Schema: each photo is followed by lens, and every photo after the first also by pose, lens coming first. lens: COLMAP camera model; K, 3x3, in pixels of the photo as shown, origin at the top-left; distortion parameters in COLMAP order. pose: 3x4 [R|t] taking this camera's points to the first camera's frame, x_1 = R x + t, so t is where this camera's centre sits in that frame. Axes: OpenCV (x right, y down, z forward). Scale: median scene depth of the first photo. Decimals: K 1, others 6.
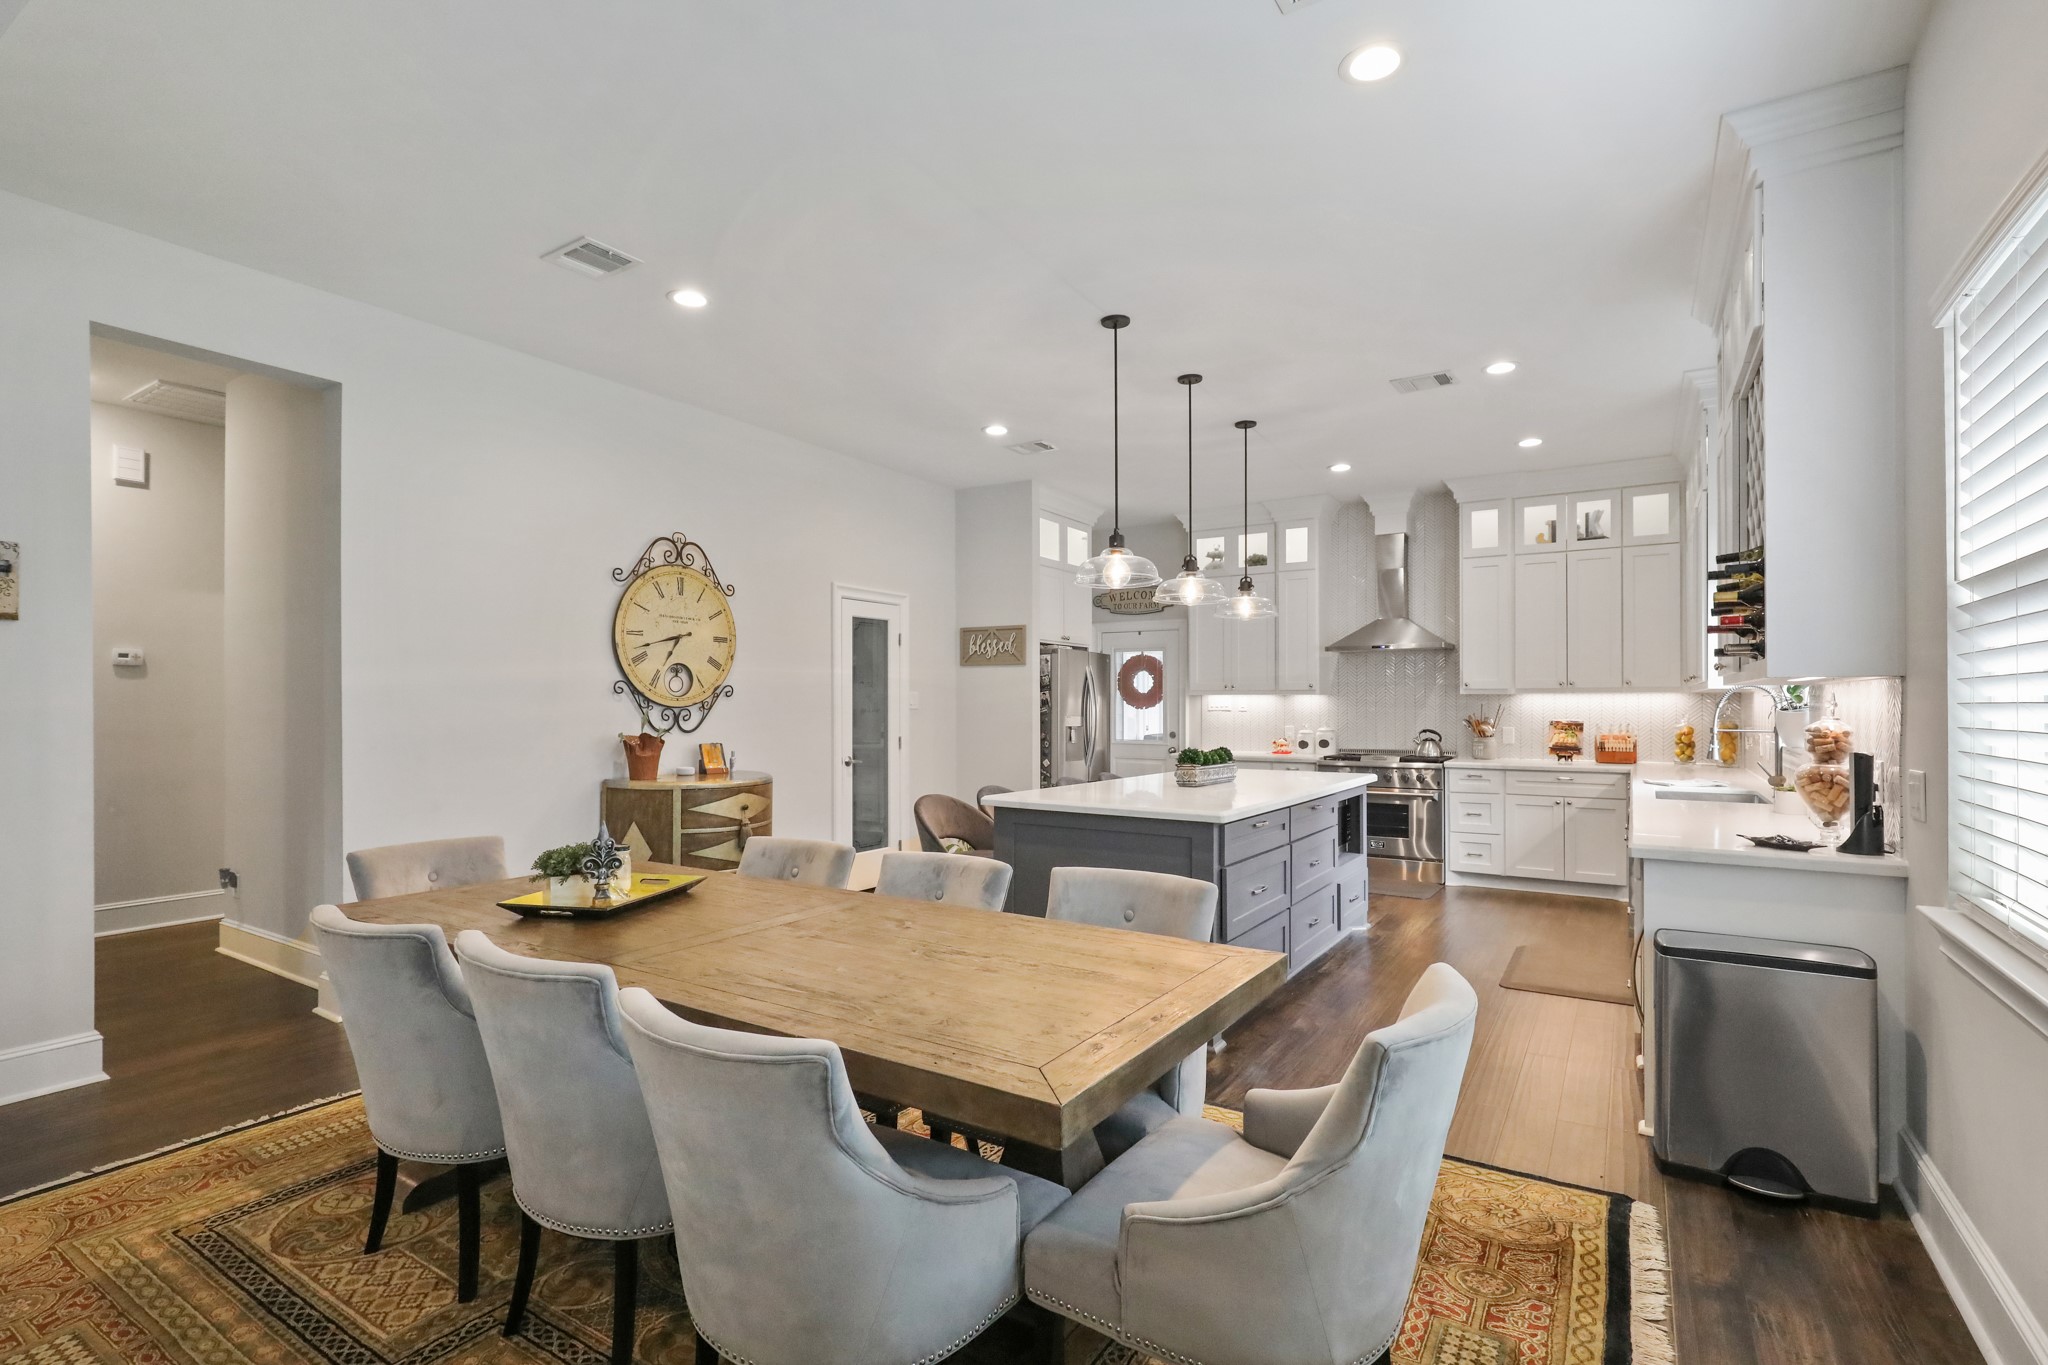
lens RADIAL K [[952.9, 0, 1029.9], [0, 952.9, 692.6], [0, 0, 1]] dist [-0.001088, -0.000301]
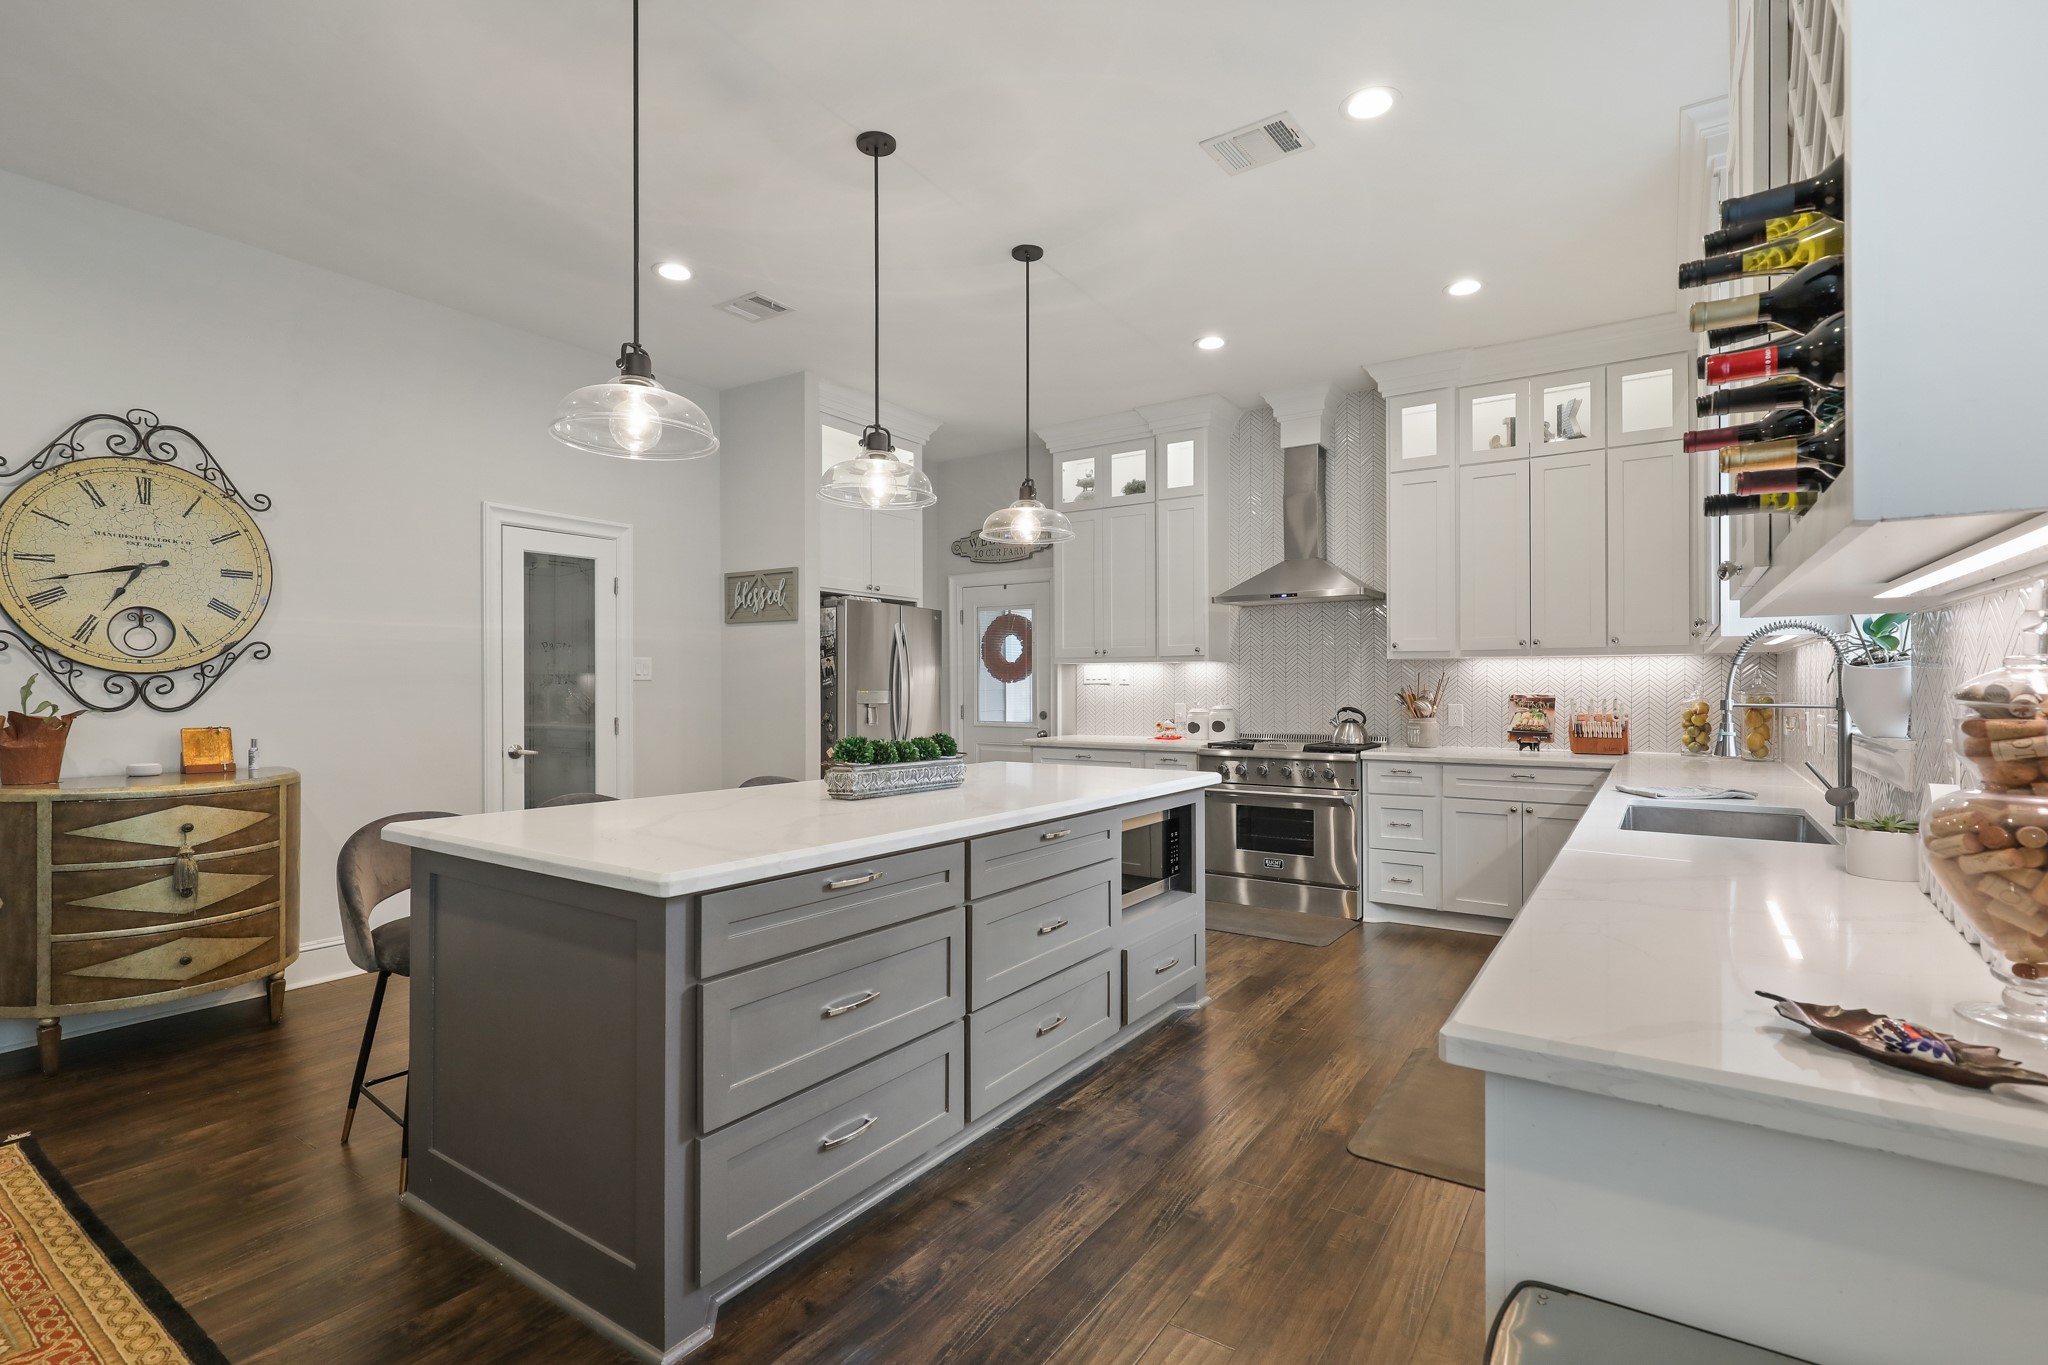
lens RADIAL K [[954.3, 0, 1029.9], [0, 954.3, 679.5], [0, 0, 1]] dist [-0.001126, -0.000005]
pose [[0.999692, -0.001857, -0.024760, 0.208837], [0.002004, 0.999981, 0.005890, 0.013393], [0.024748, -0.005938, 0.999676, 0.277802]]
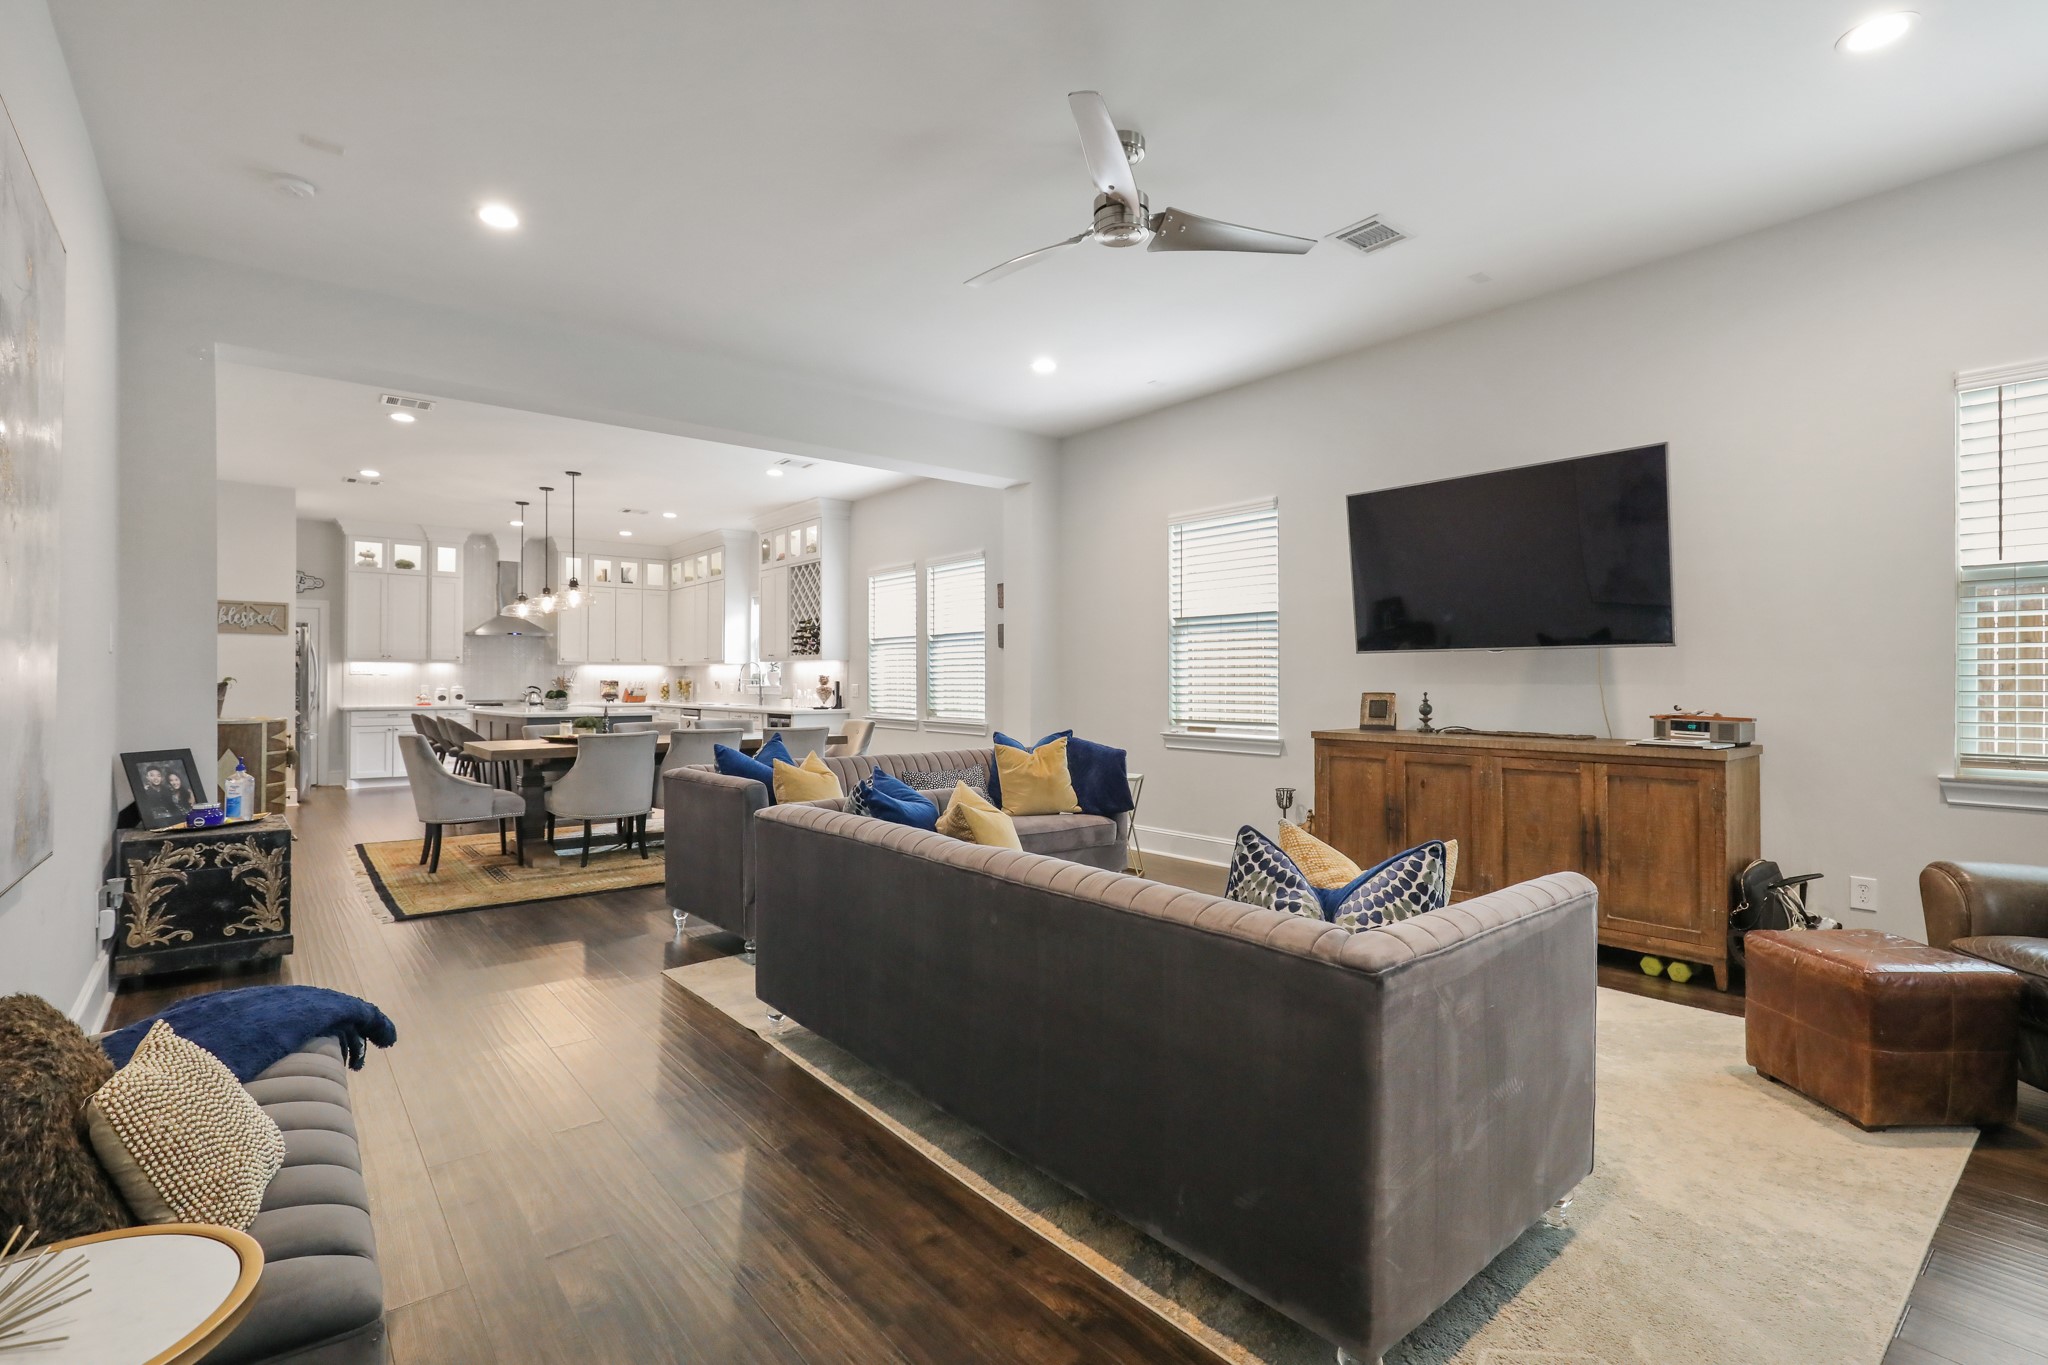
lens RADIAL K [[943.7, 0, 1016.5], [0, 943.7, 677.4], [0, 0, 1]] dist [-0.001372, -0.000098]
pose [[0.319666, 0.004809, 0.947518, -0.930098], [-0.011858, 0.999929, -0.001075, 0.017831], [-0.947456, -0.010892, 0.319700, -0.321529]]
